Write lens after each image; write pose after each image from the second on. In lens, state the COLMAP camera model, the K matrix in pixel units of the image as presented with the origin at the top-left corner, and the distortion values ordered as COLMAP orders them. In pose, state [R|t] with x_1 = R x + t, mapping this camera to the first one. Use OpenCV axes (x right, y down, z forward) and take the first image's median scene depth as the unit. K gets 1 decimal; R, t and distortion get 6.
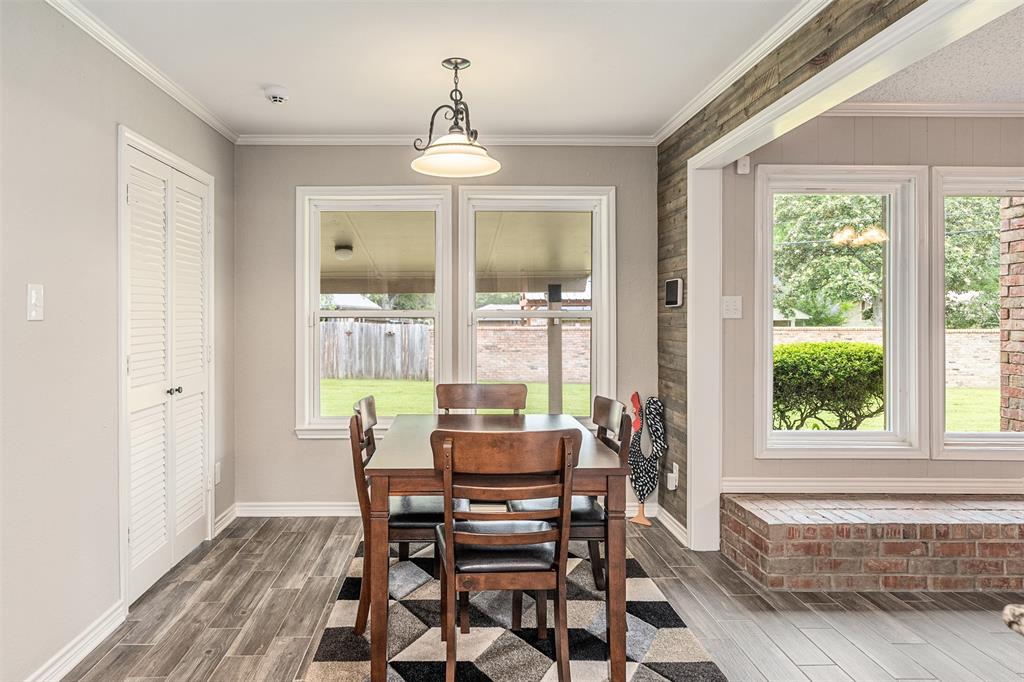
lens RADIAL K [[626.8, 0, 454.8], [0, 626.8, 316.2], [0, 0, 1]] dist [0.006985, 0.000857]
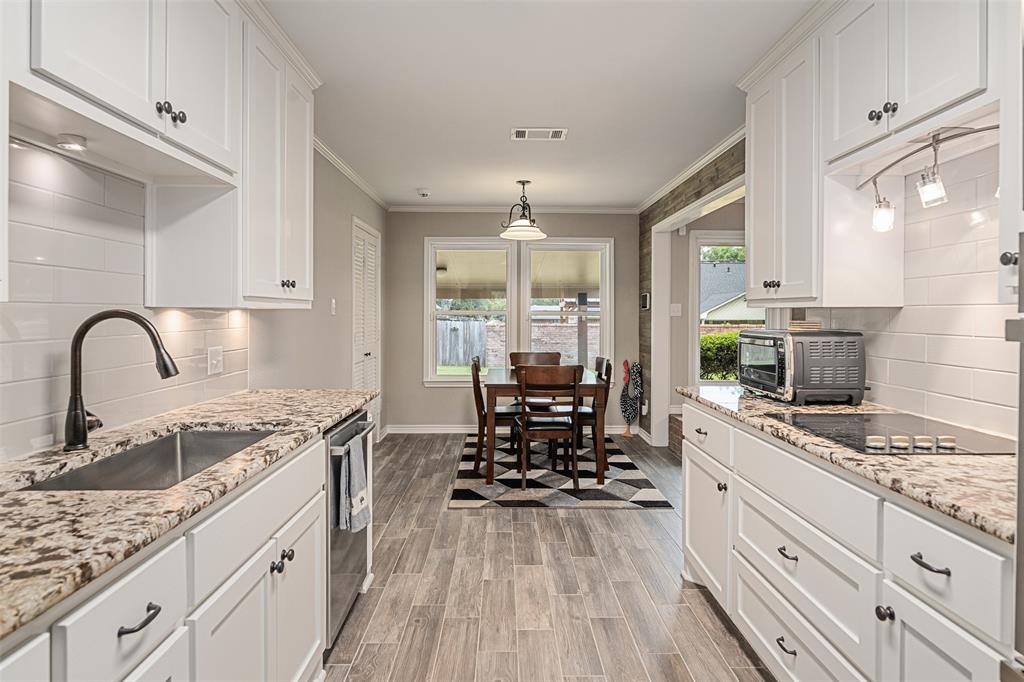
lens RADIAL K [[545.4, 0, 504.2], [0, 545.4, 313.1], [0, 0, 1]] dist [0.001881, 0.000291]
pose [[0.999989, 0.004211, 0.001826, -0.045045], [-0.004203, 0.999983, -0.004121, 0.002932], [-0.001843, 0.004113, 0.999990, -0.509272]]
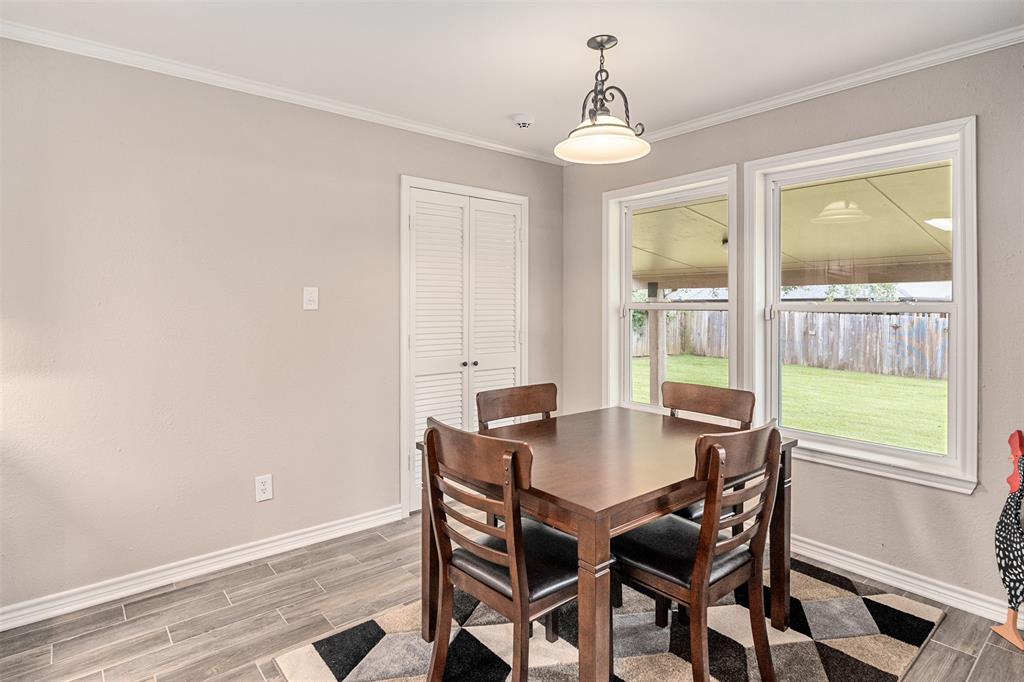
lens RADIAL K [[529.6, 0, 512.4], [0, 529.6, 303.7], [0, 0, 1]] dist [-0.003164, -0.001109]
pose [[0.648312, -0.000515, -0.761375, 0.402490], [-0.005715, 0.999968, -0.005544, -0.002183], [0.761354, 0.007946, 0.648288, 0.292789]]
